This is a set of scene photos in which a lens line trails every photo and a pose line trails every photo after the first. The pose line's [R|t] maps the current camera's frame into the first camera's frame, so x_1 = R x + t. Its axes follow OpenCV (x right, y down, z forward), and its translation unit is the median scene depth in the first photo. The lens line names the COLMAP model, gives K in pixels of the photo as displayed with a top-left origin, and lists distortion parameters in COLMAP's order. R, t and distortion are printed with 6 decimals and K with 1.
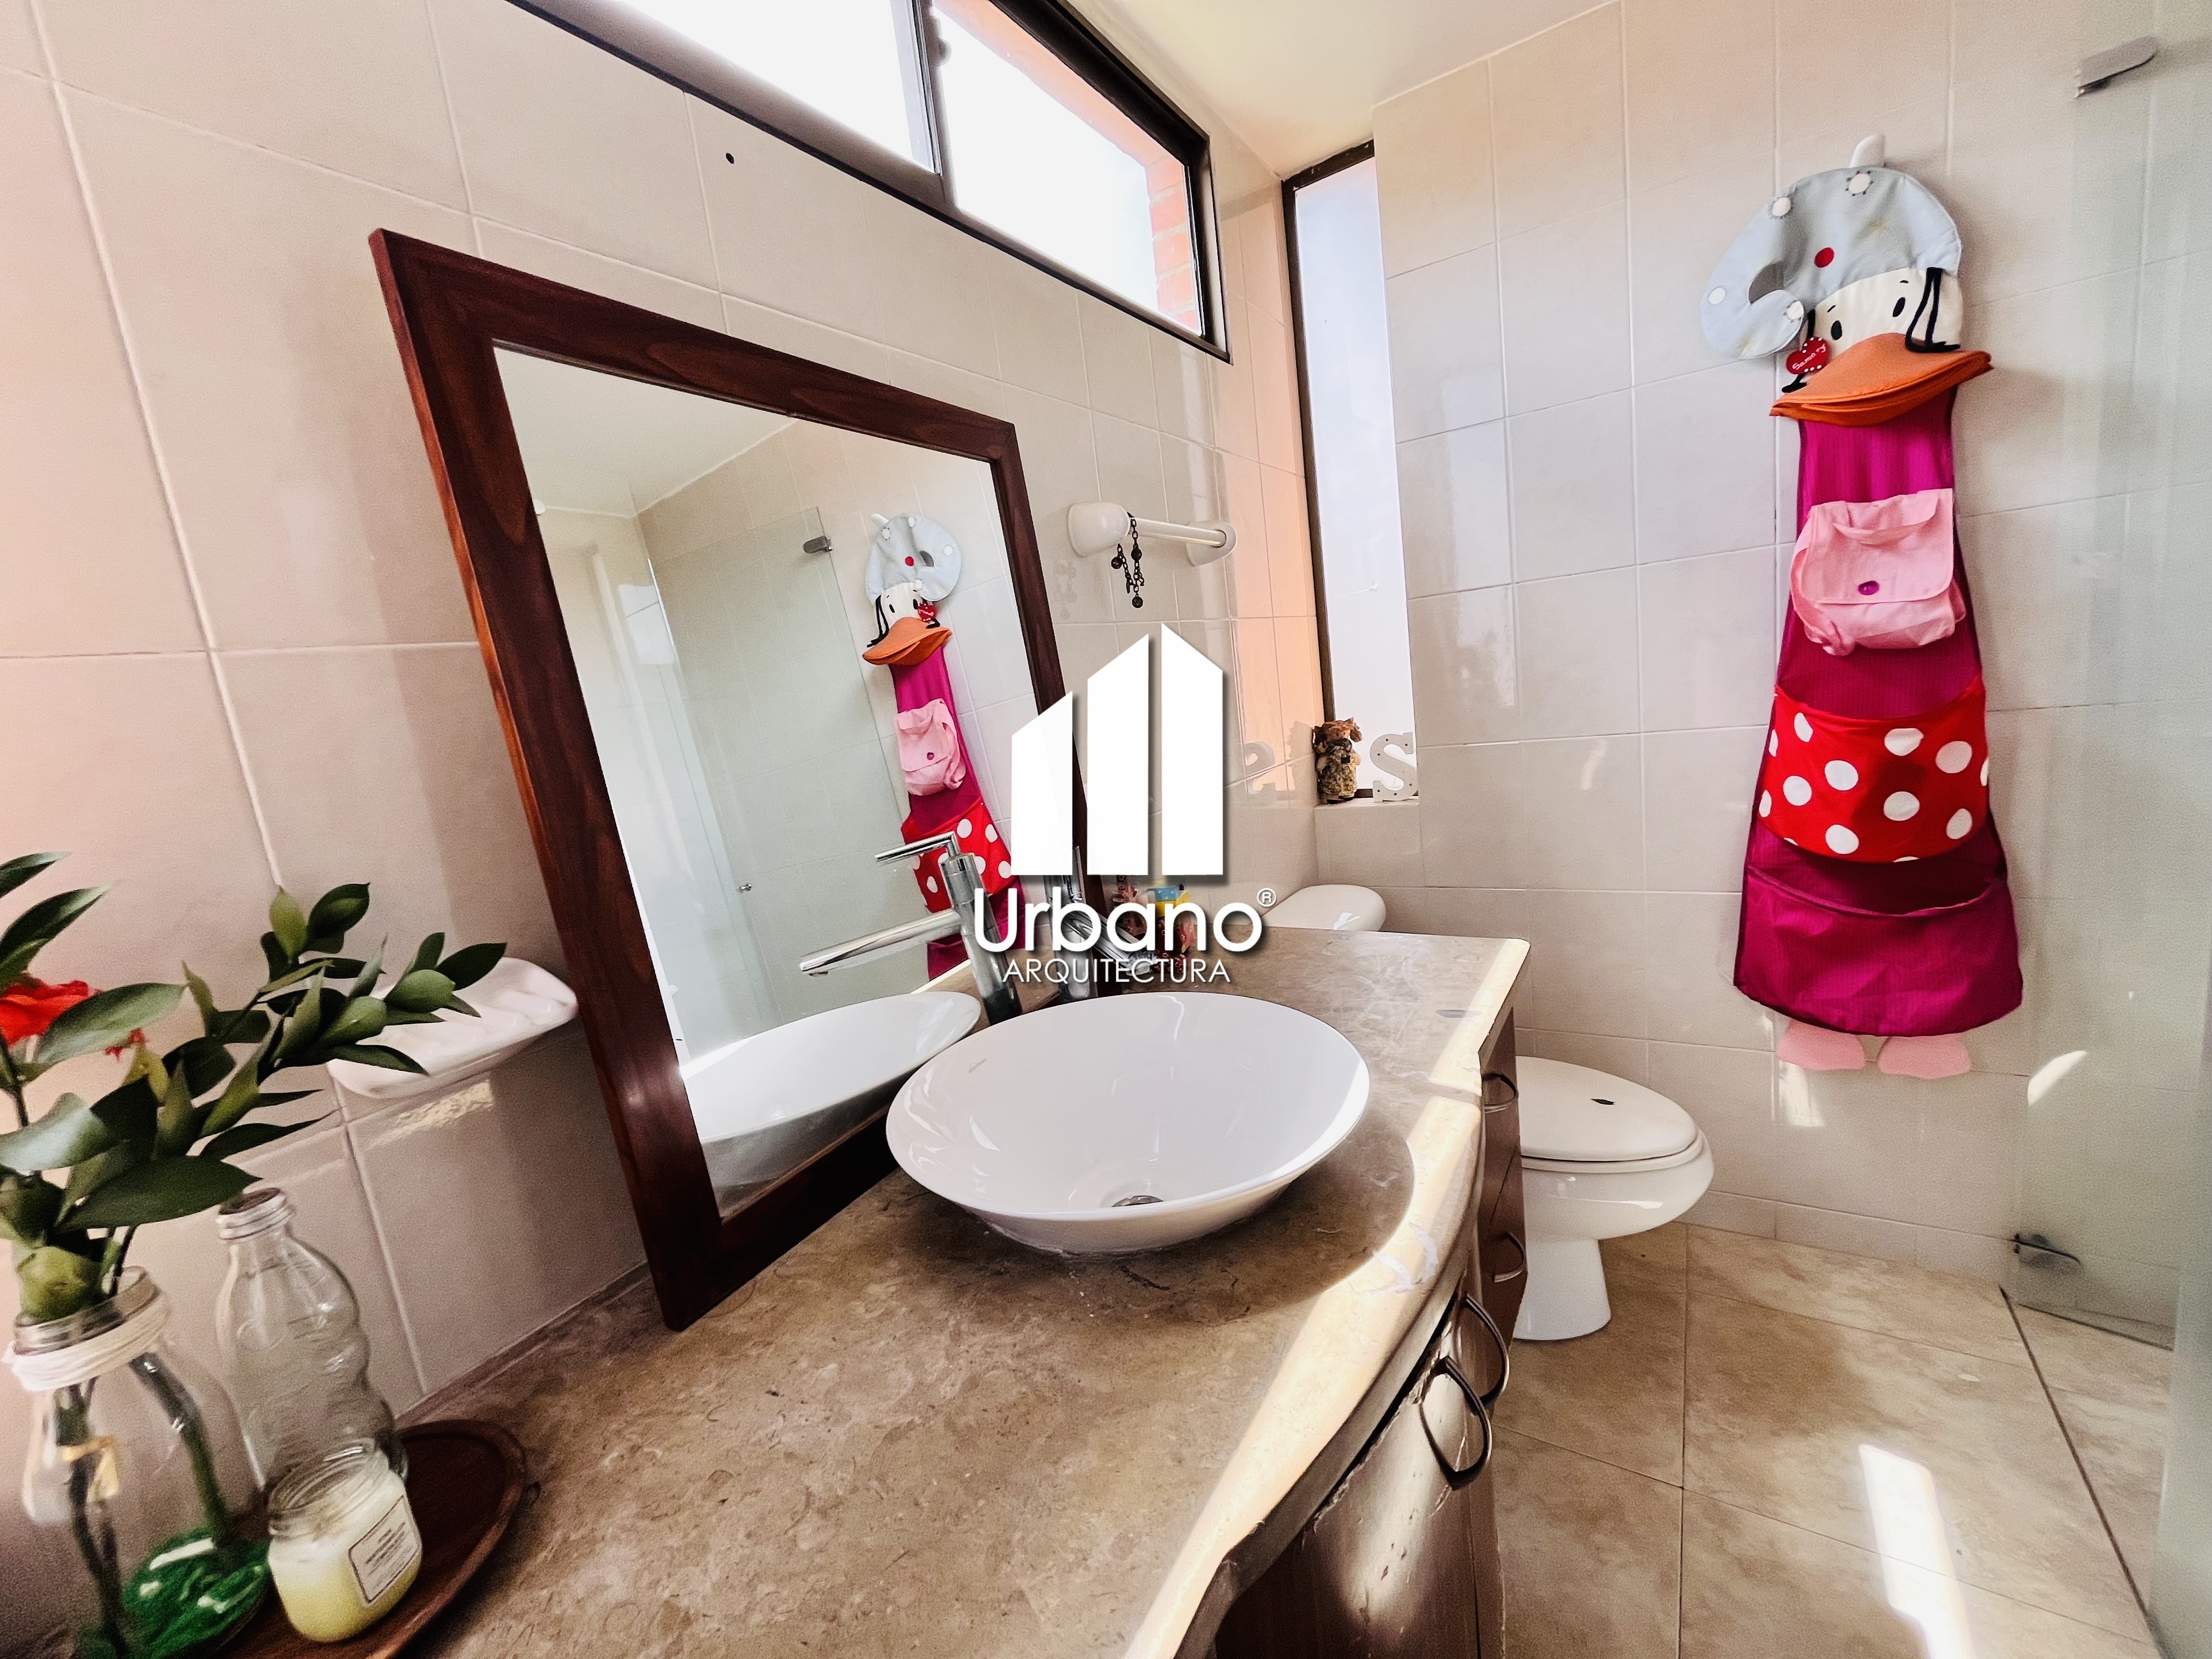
lens RADIAL K [[898.0, 0, 1104.7], [0, 898.0, 828.3], [0, 0, 1]] dist [-0.001473, 0.000283]
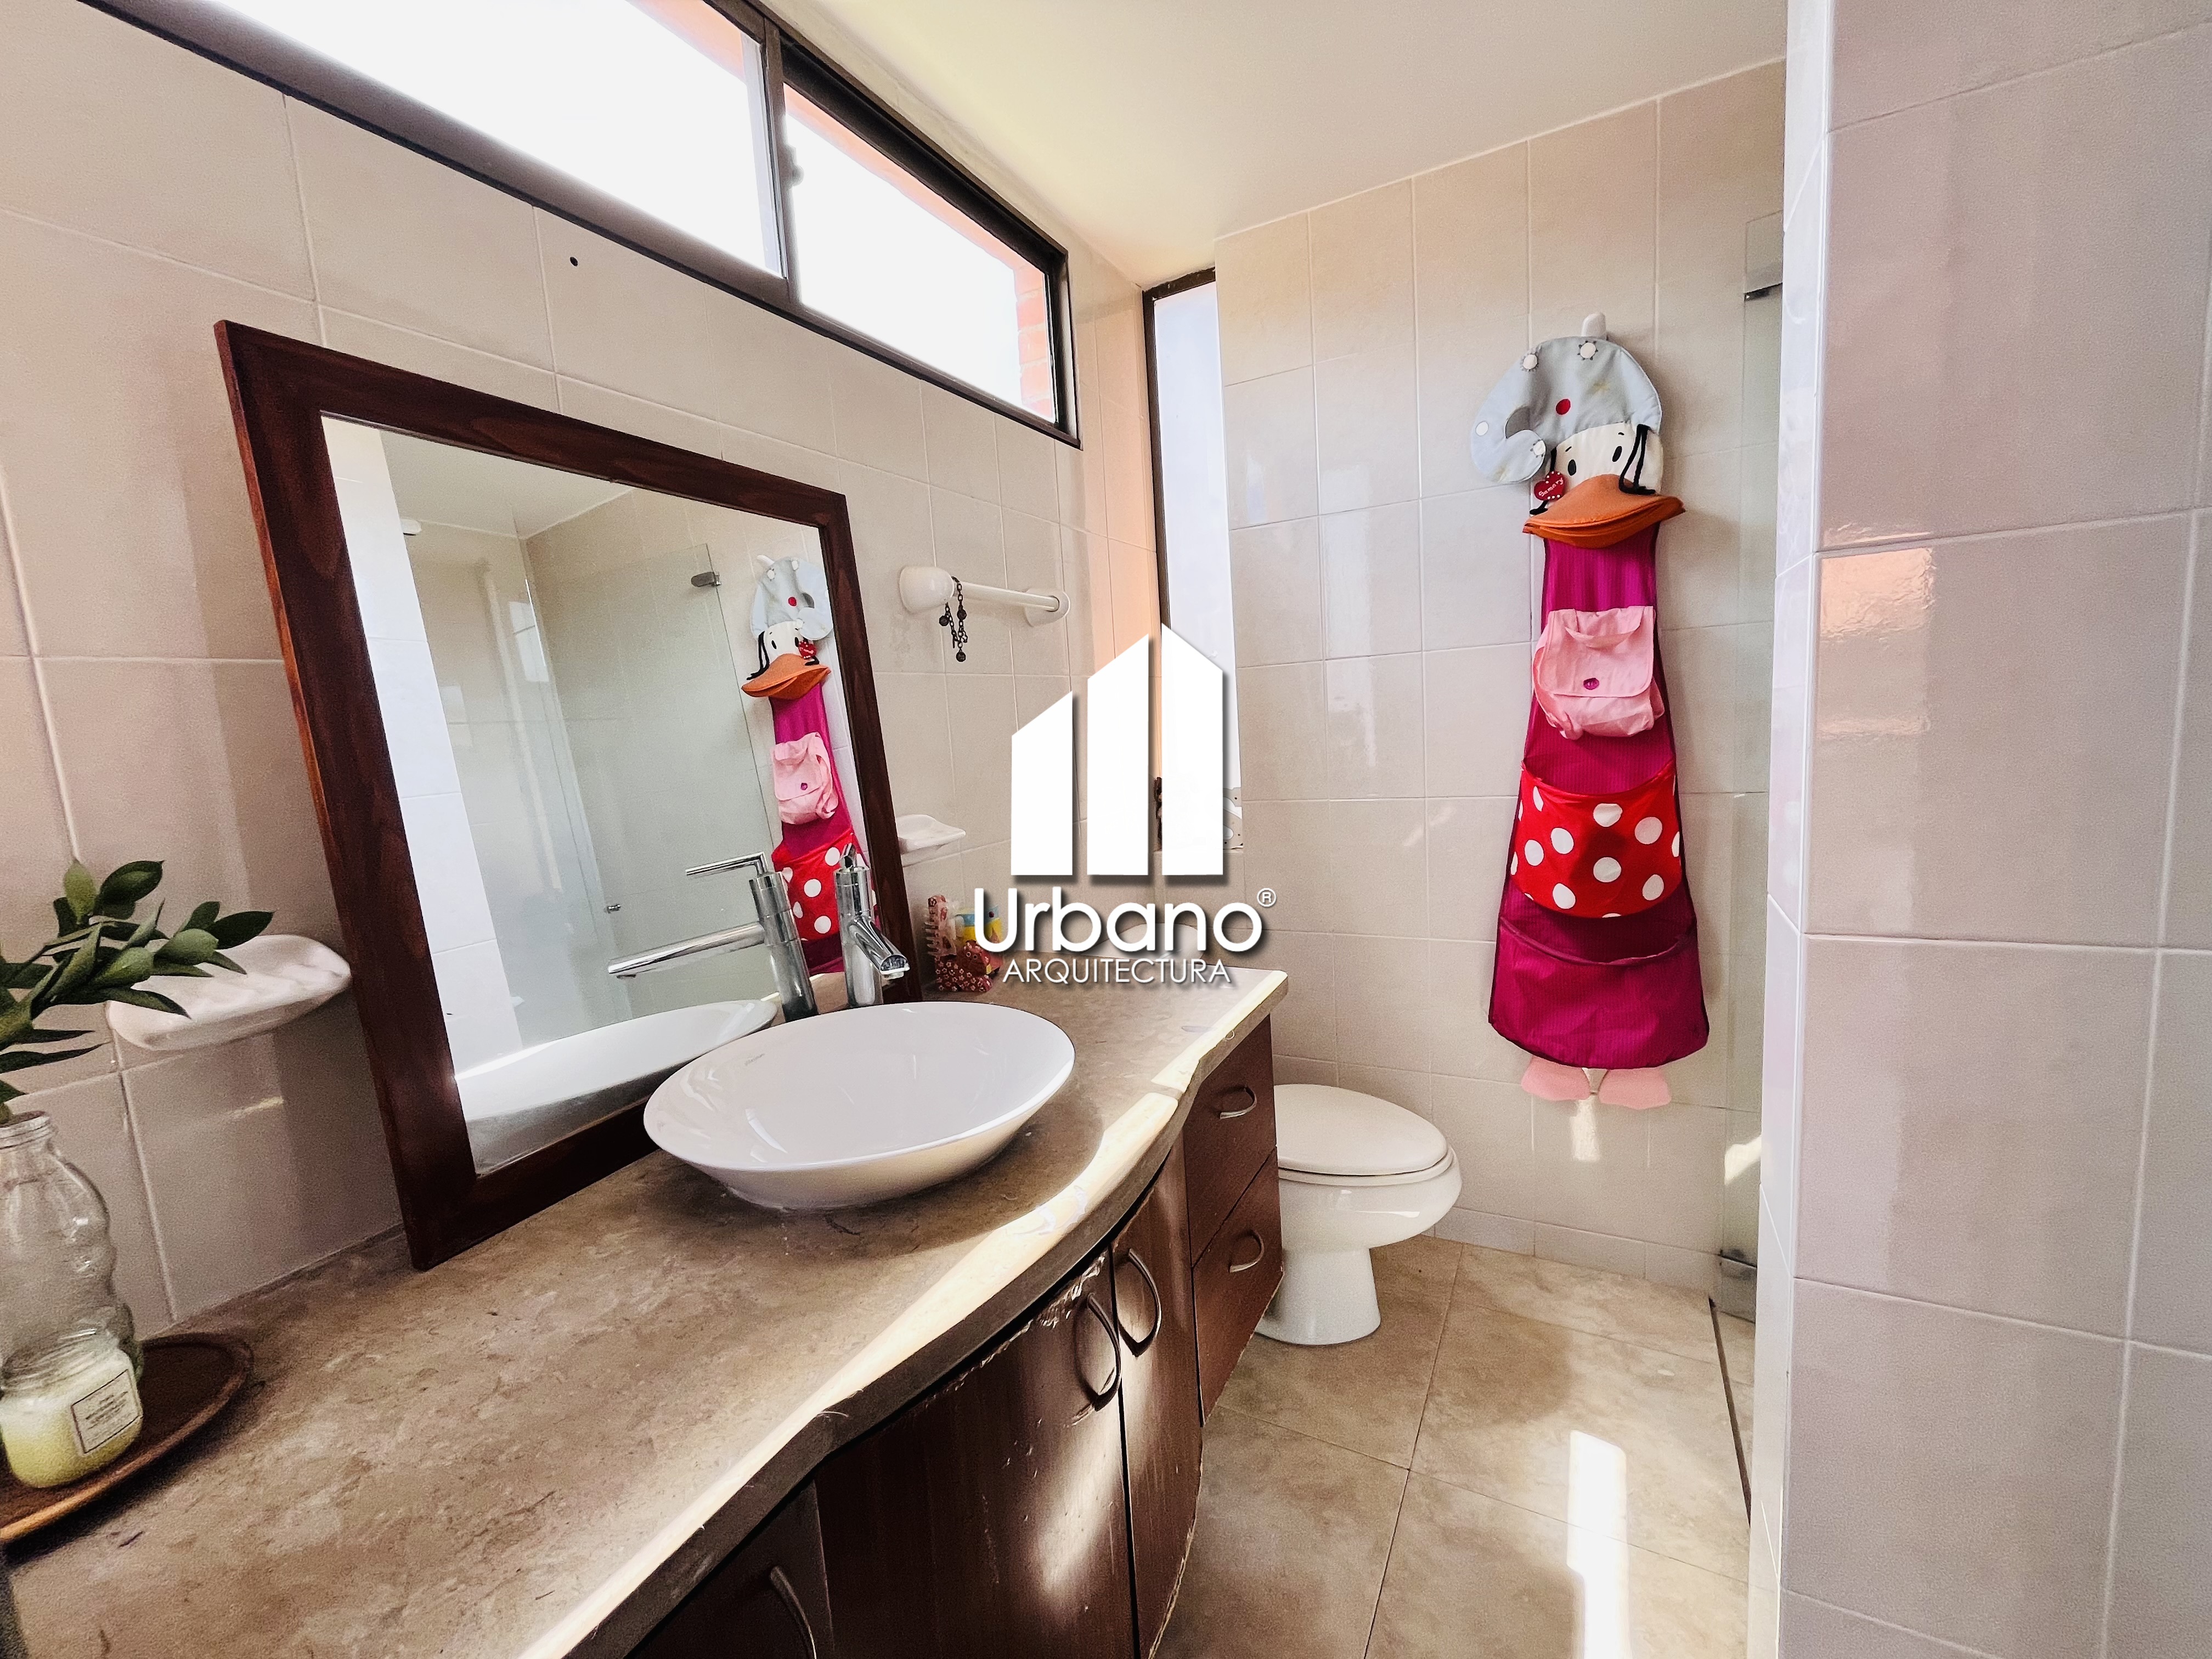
lens RADIAL K [[898.0, 0, 1106.5], [0, 898.0, 829.0], [0, 0, 1]] dist [-0.001473, 0.000283]
pose [[0.995512, 0.047630, 0.081771, 0.138455], [-0.043541, 0.997745, -0.051086, 0.011664], [-0.084020, 0.047296, 0.995341, -0.119892]]
